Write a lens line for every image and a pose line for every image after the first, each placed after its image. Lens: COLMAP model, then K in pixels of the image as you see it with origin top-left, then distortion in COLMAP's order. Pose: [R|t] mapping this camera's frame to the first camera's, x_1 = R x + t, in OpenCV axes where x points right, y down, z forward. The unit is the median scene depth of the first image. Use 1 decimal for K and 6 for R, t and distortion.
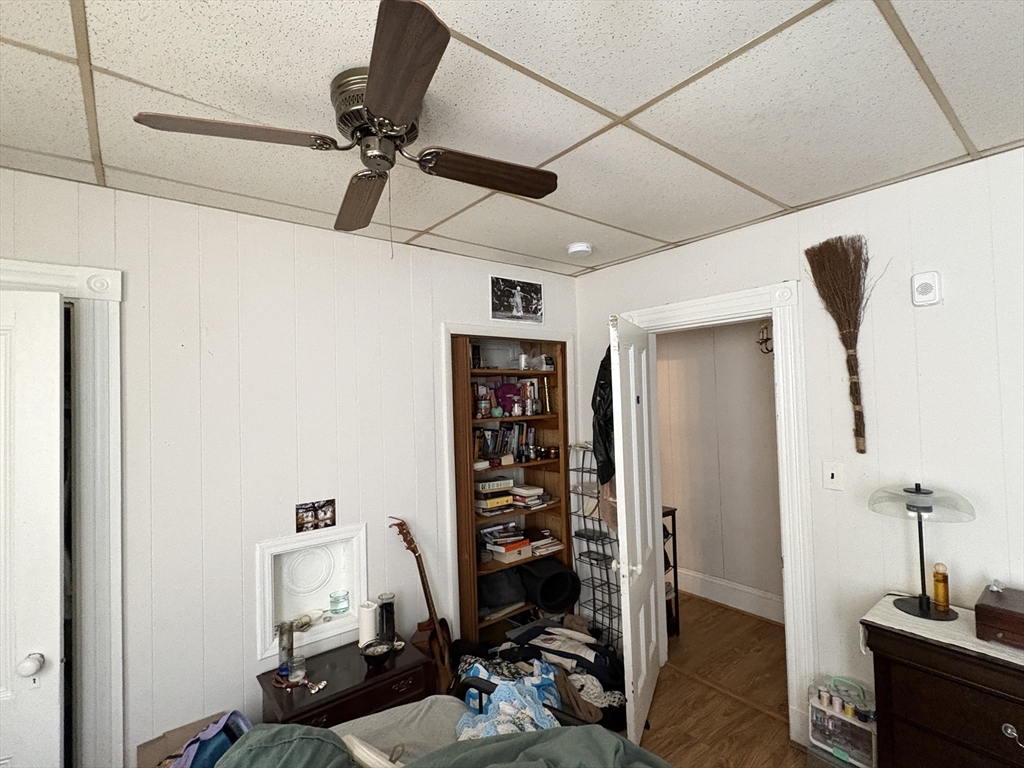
lens RADIAL K [[484.5, 0, 512.0], [0, 484.5, 384.0], [0, 0, 1]] dist [-0.000594, 0.000172]
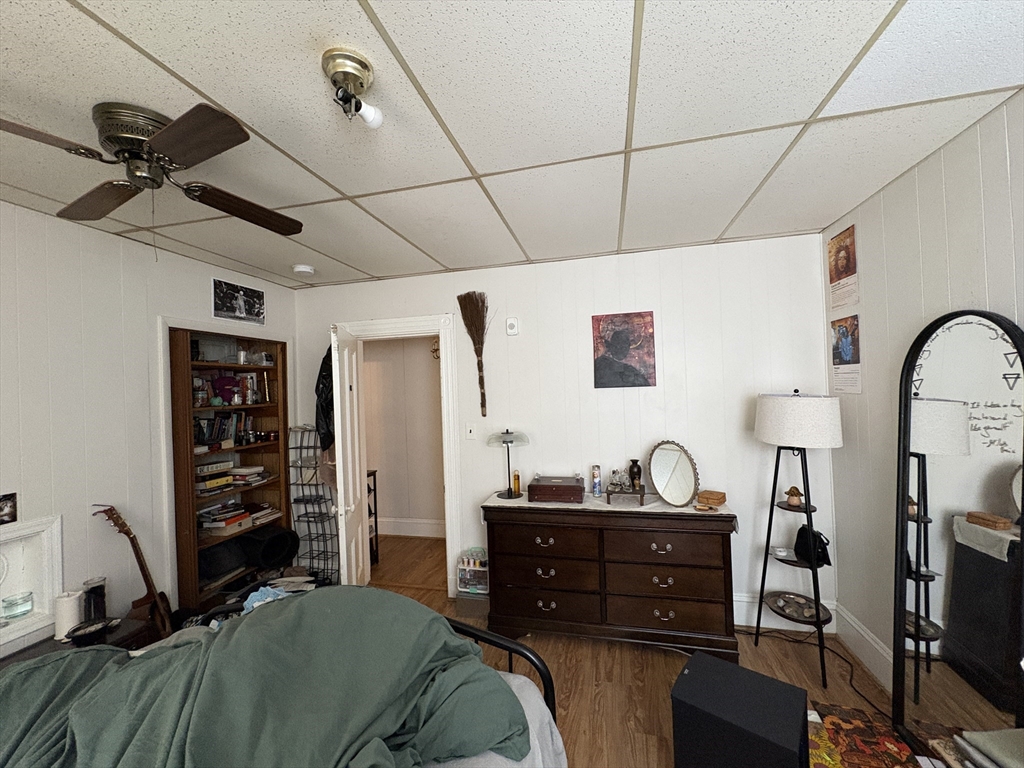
lens RADIAL K [[408.5, 0, 512.0], [0, 408.5, 384.0], [0, 0, 1]] dist [-0.000298, -0.000011]
pose [[0.790225, 0.006453, 0.612783, -0.074037], [-0.002860, 0.999973, -0.006842, 0.024112], [-0.612810, 0.003655, 0.790222, -0.160607]]
